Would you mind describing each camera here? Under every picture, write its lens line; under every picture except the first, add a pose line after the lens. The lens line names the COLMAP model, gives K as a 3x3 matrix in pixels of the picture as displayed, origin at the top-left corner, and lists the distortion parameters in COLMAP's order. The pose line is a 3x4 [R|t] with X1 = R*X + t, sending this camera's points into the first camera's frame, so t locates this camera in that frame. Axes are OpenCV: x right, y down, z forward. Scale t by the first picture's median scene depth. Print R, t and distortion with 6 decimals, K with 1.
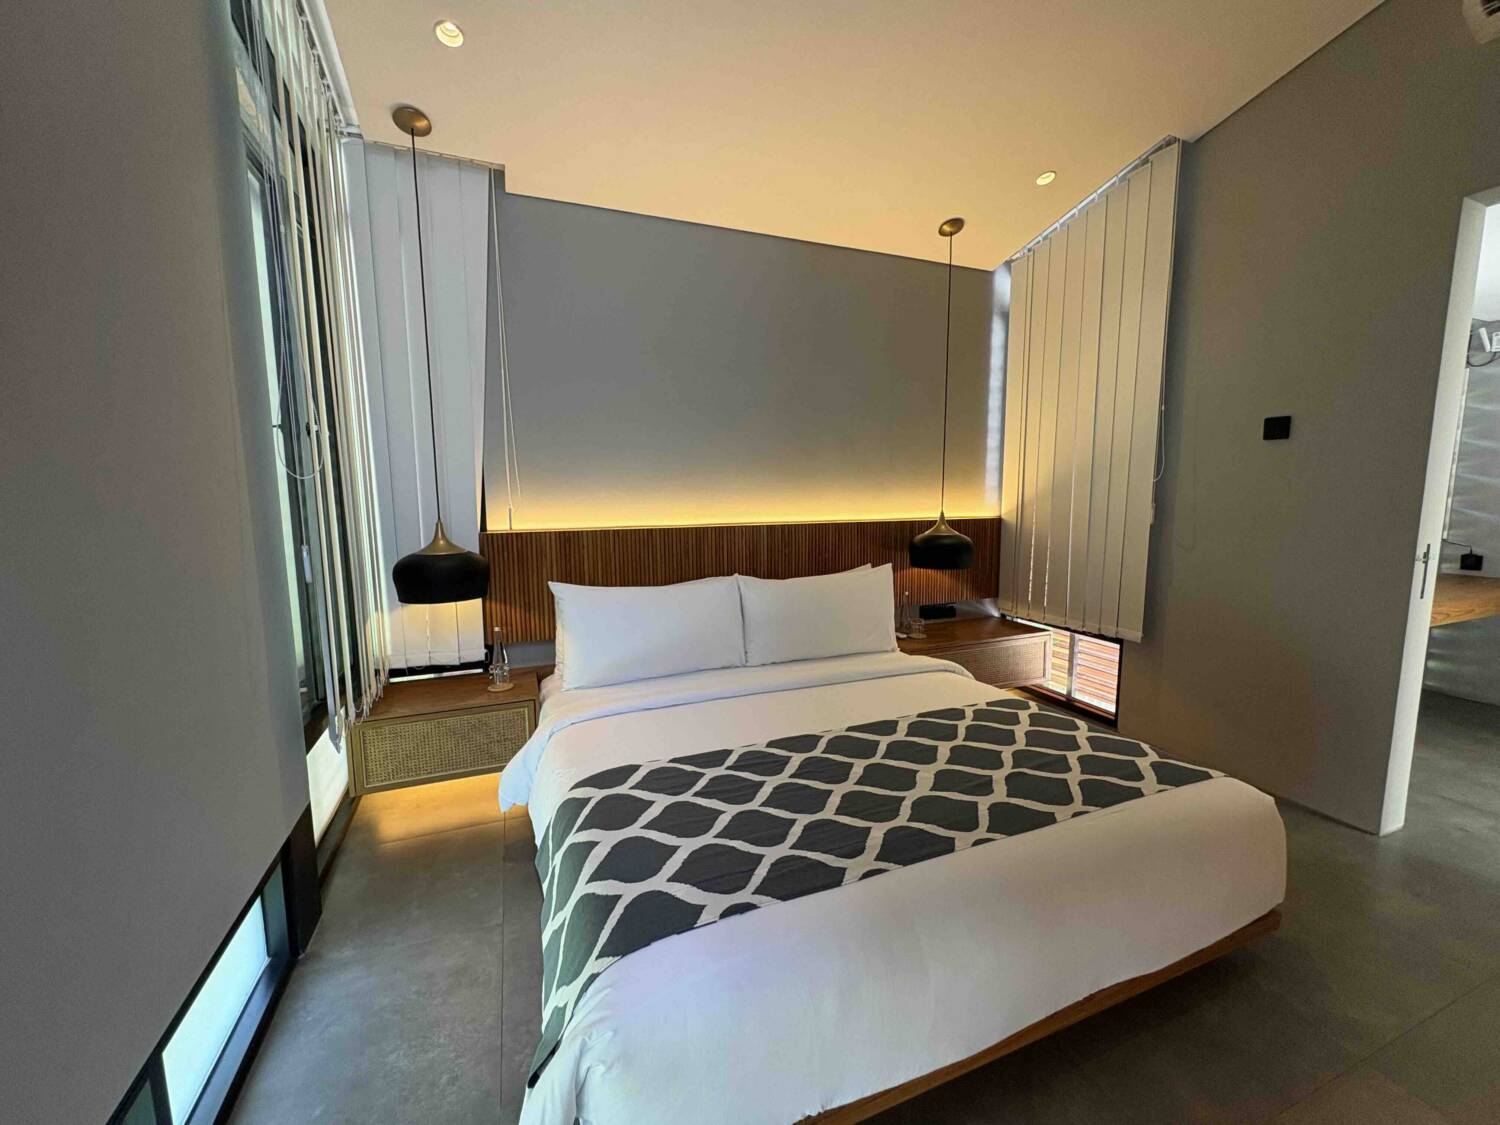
lens RADIAL K [[602.6, 0, 749.7], [0, 602.6, 559.7], [0, 0, 1]] dist [0.013694, 0.000032]
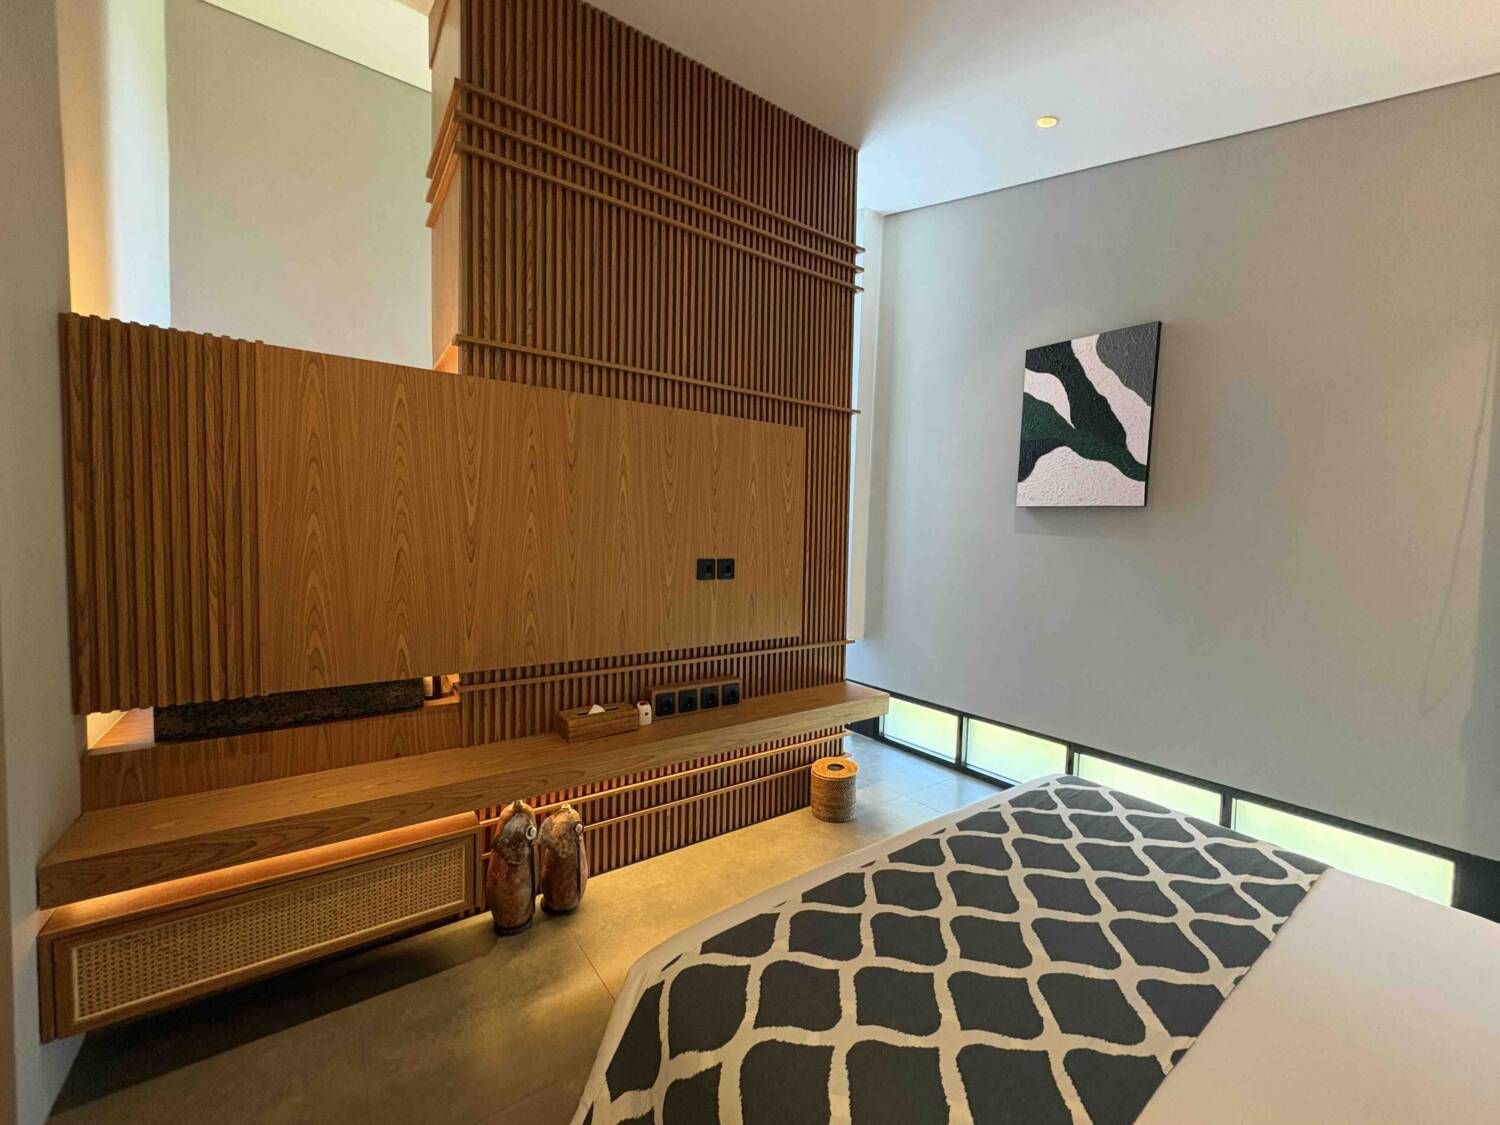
lens RADIAL K [[602.6, 0, 749.7], [0, 602.6, 559.7], [0, 0, 1]] dist [0.013694, 0.000032]
pose [[-0.969911, -0.003568, -0.243432, 0.696301], [-0.042573, 0.986972, 0.155158, -0.187407], [0.239707, 0.160853, -0.957427, 1.301814]]
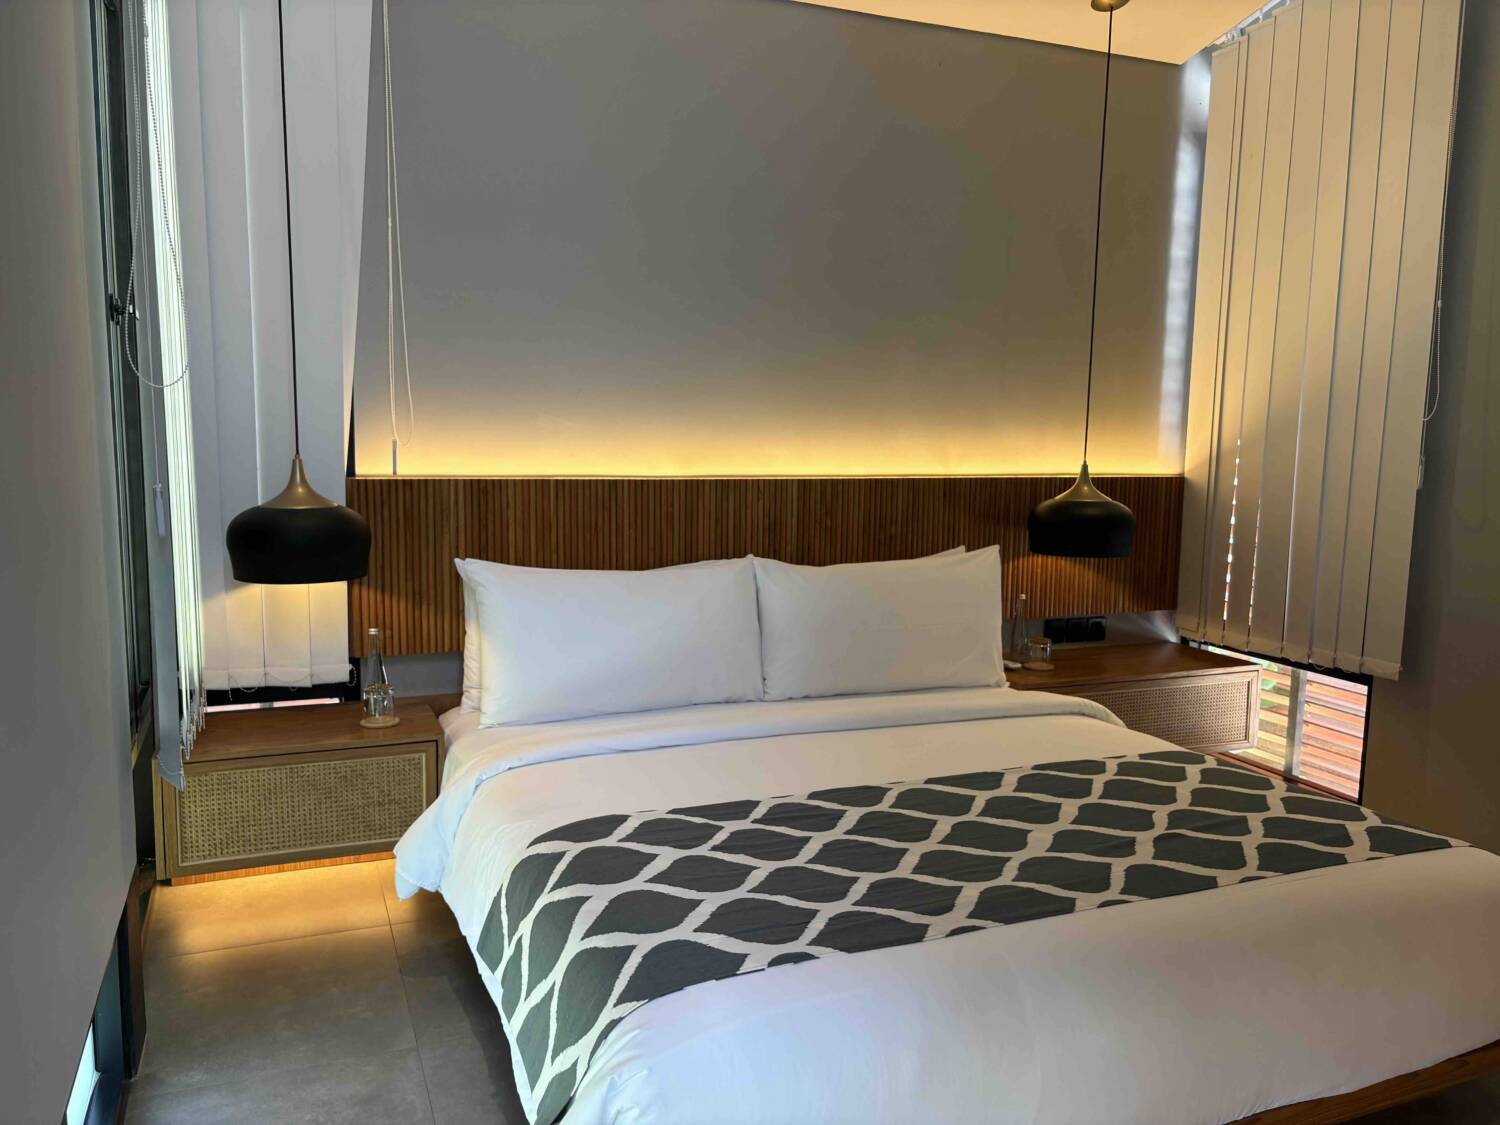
lens RADIAL K [[1142.8, 0, 745.0], [0, 1142.8, 568.8], [0, 0, 1]] dist [0.068696, -0.081281]
pose [[0.999680, 0.022172, 0.012160, -0.056947], [-0.022312, 0.999685, 0.011534, 0.033343], [-0.011900, -0.011801, 0.999860, -0.249878]]
